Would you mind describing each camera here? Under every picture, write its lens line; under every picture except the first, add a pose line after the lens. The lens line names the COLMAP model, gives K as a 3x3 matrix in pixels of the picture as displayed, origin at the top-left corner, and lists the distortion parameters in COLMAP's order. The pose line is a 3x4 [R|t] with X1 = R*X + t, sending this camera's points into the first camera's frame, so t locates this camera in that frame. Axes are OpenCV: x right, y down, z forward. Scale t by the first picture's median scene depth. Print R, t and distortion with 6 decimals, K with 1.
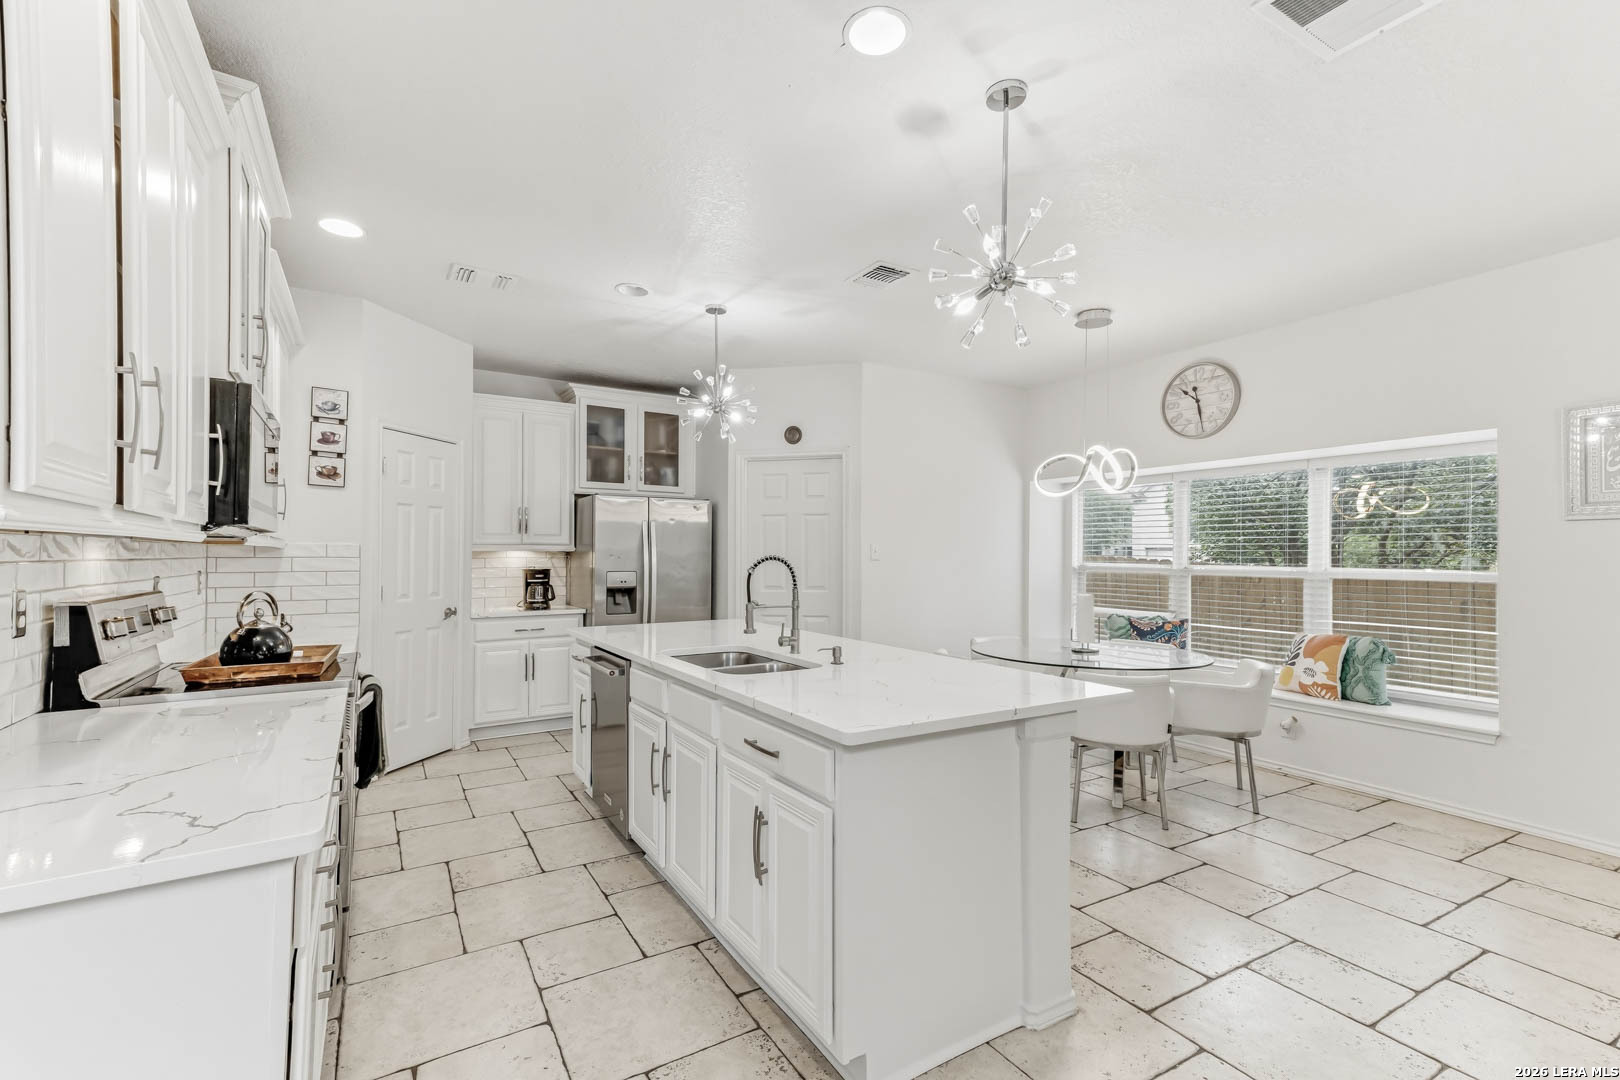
lens RADIAL K [[722.2, 0, 804.2], [0, 722.2, 549.9], [0, 0, 1]] dist [0.039199, 0.001090]
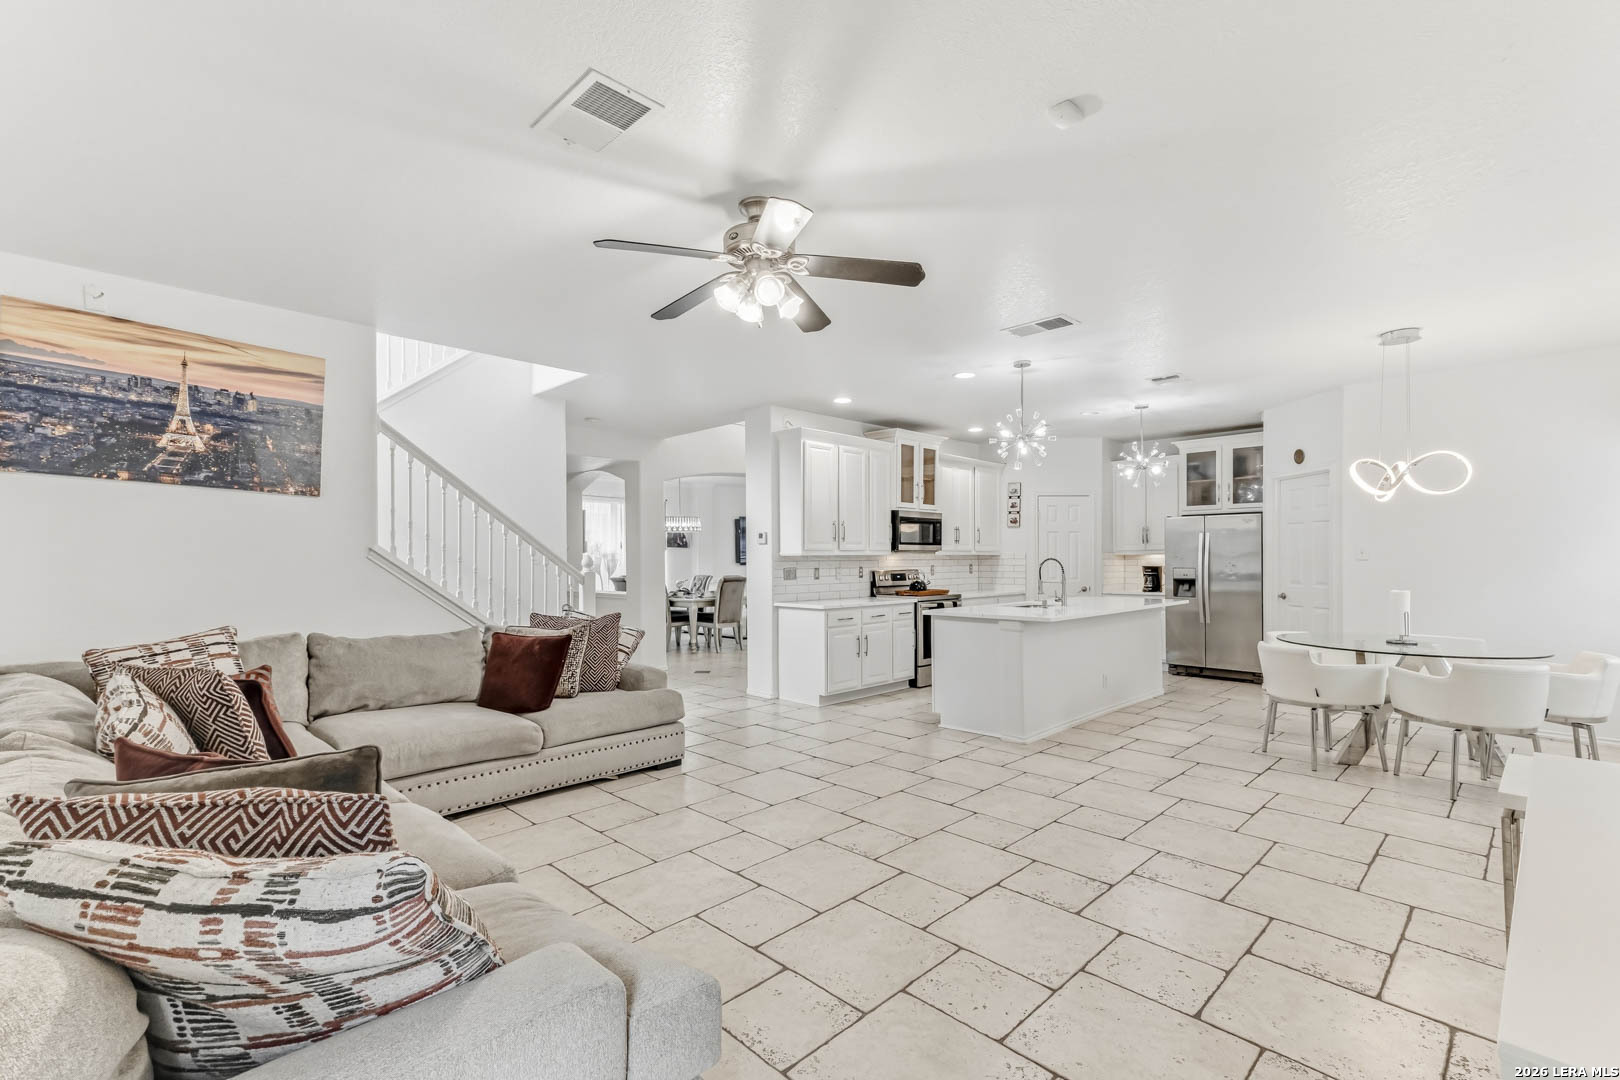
lens RADIAL K [[722.2, 0, 807.7], [0, 722.2, 549.4], [0, 0, 1]] dist [0.039199, 0.001090]
pose [[0.241453, -0.017537, -0.970254, 1.293521], [0.013418, 0.999801, -0.014732, 0.004836], [0.970320, -0.009461, 0.241640, -0.131539]]
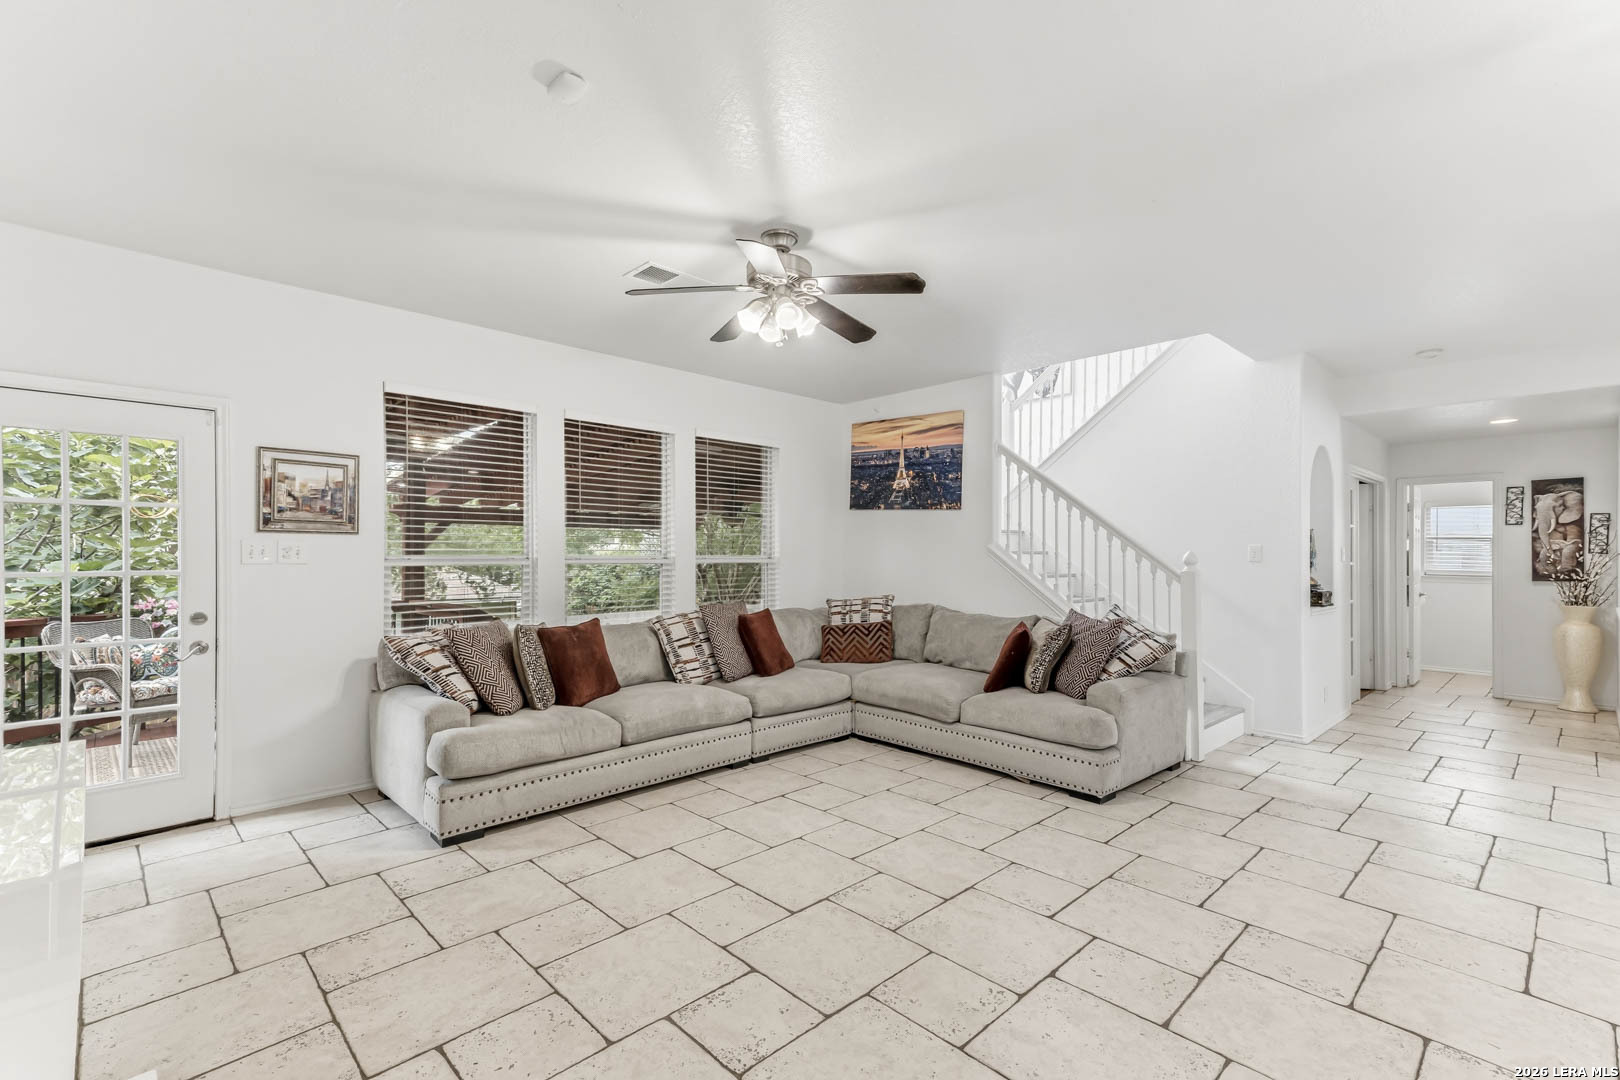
lens RADIAL K [[722.2, 0, 806.3], [0, 722.2, 547.3], [0, 0, 1]] dist [0.039199, 0.001090]
pose [[-0.974091, -0.008531, -0.225995, 0.748037], [-0.004892, 0.999849, -0.016659, 0.005856], [0.226103, -0.015122, -0.973986, 0.757172]]
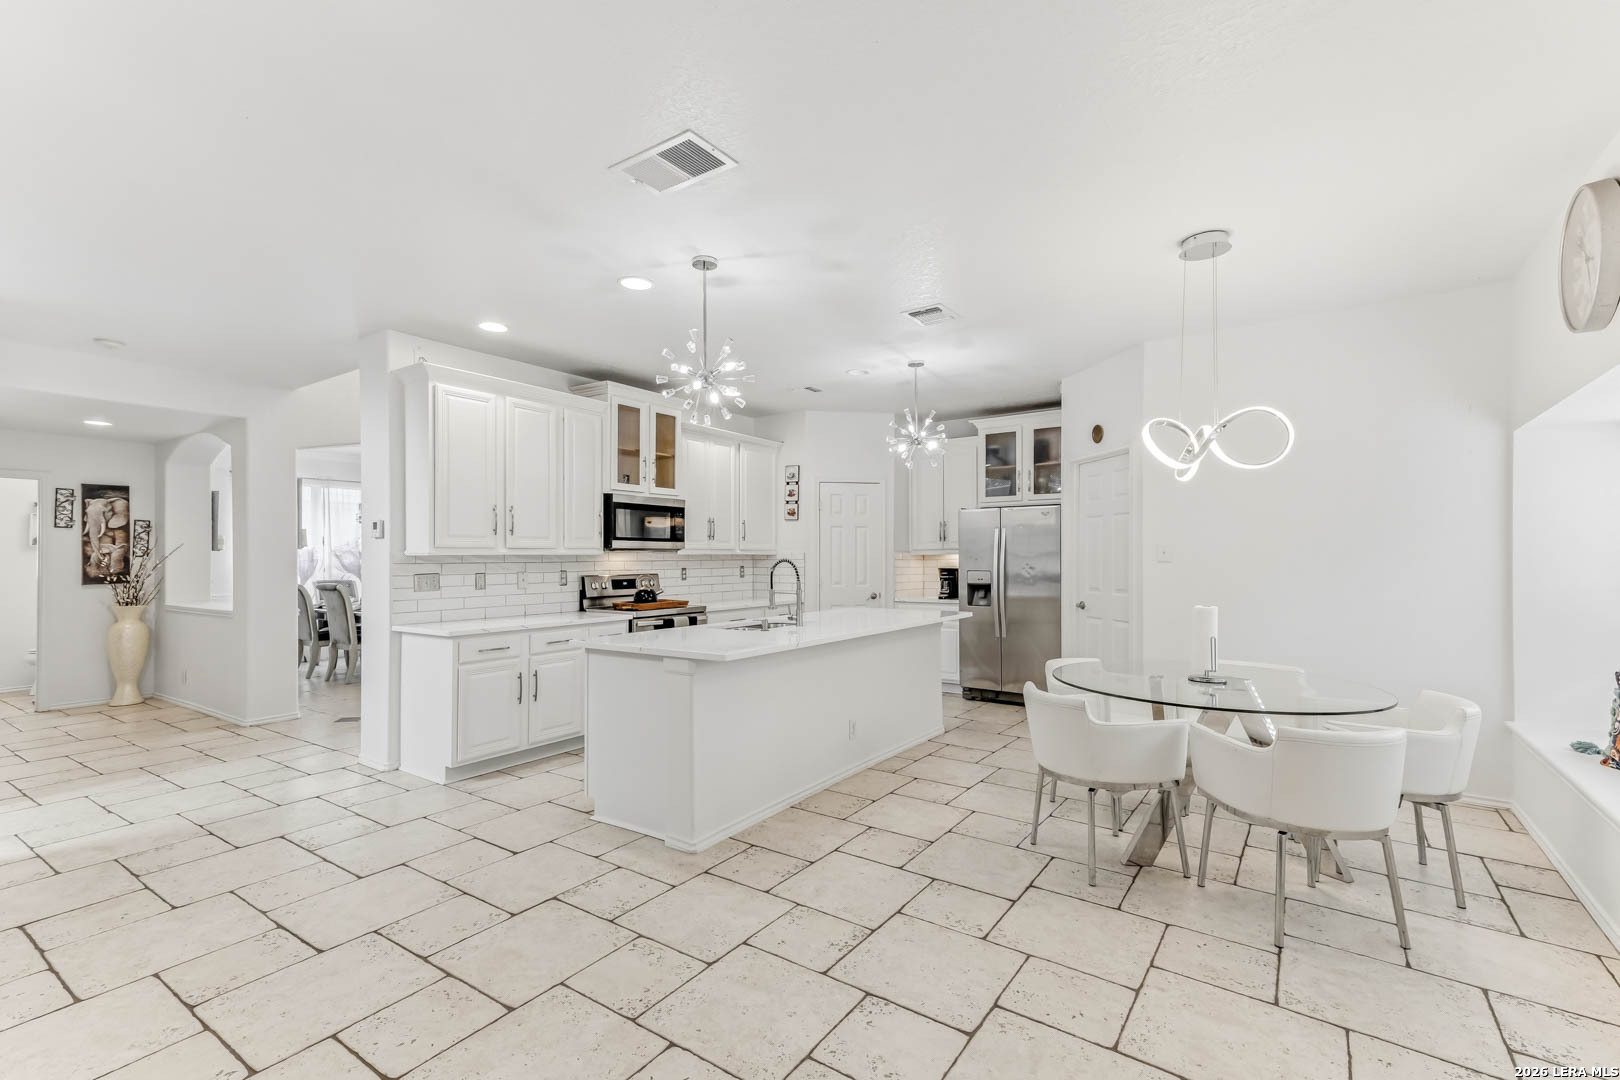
lens RADIAL K [[722.2, 0, 808.3], [0, 722.2, 543.9], [0, 0, 1]] dist [0.039199, 0.001090]
pose [[0.407316, -0.021670, -0.913030, 0.957566], [0.012210, 0.999758, -0.018282, 0.004503], [0.913206, -0.003701, 0.407482, 0.310517]]
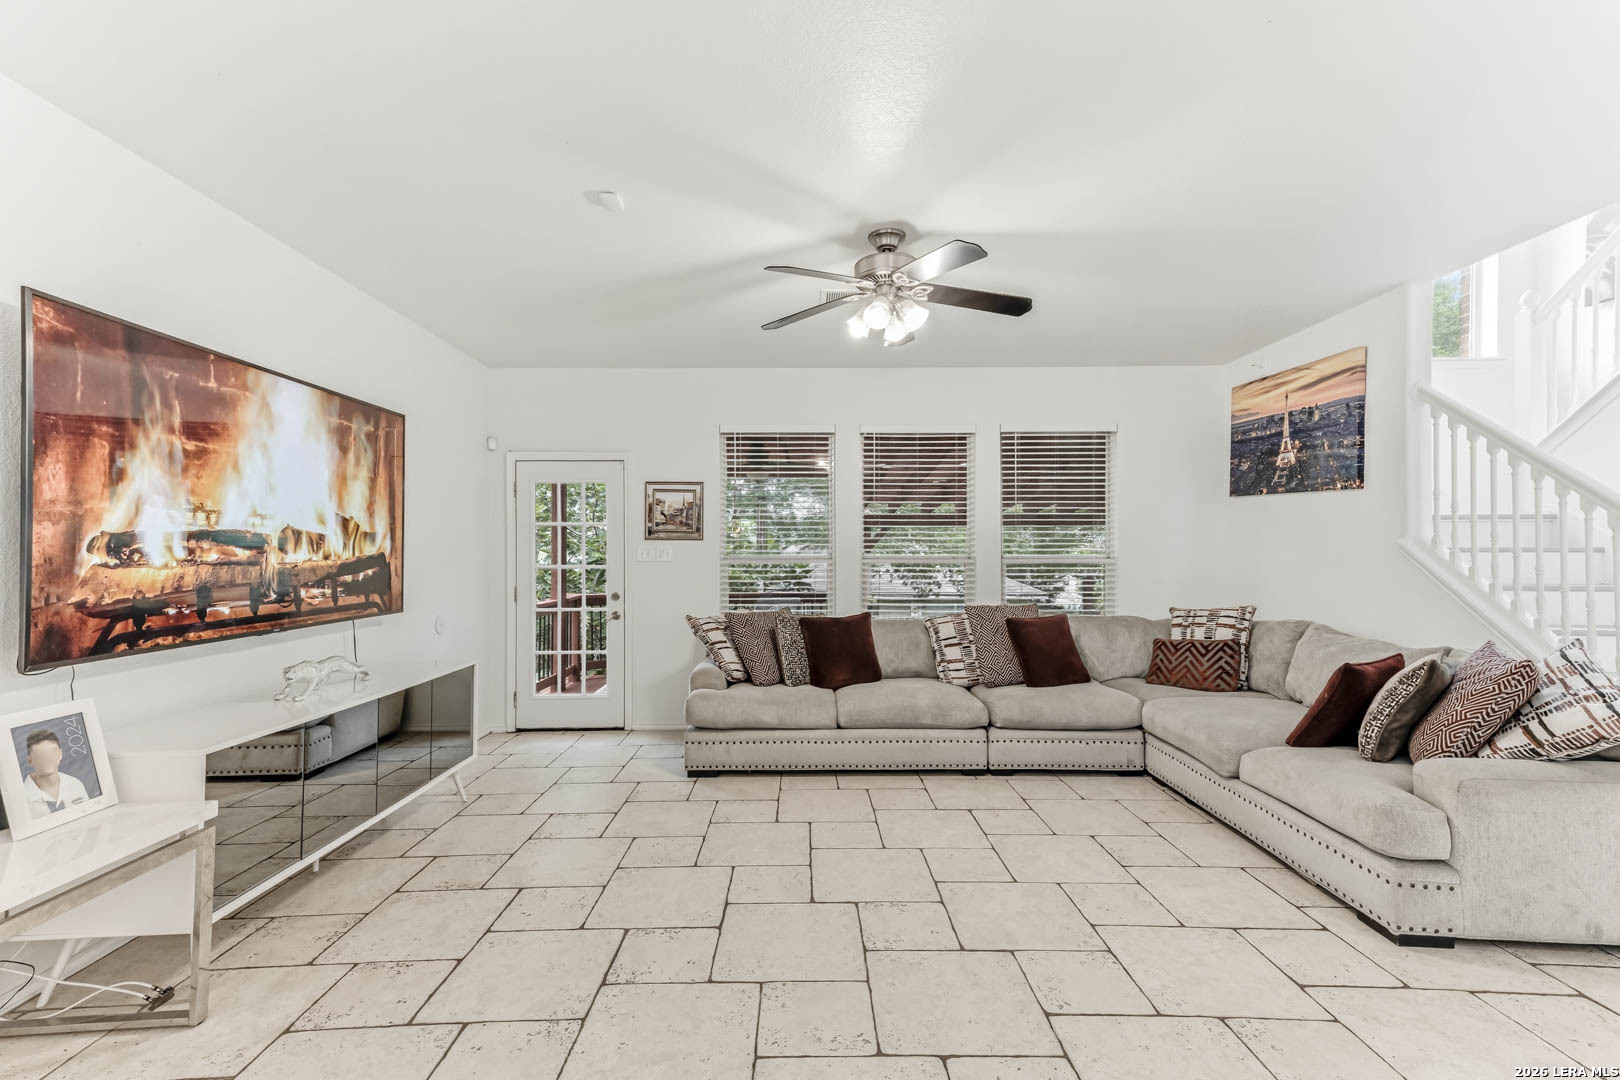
lens RADIAL K [[722.2, 0, 801.5], [0, 722.2, 542.0], [0, 0, 1]] dist [0.039199, 0.001090]
pose [[-0.861539, 0.005725, 0.507658, 0.287247], [-0.004875, 0.999797, -0.019548, 0.003393], [-0.507667, -0.019317, -0.861337, 0.706155]]
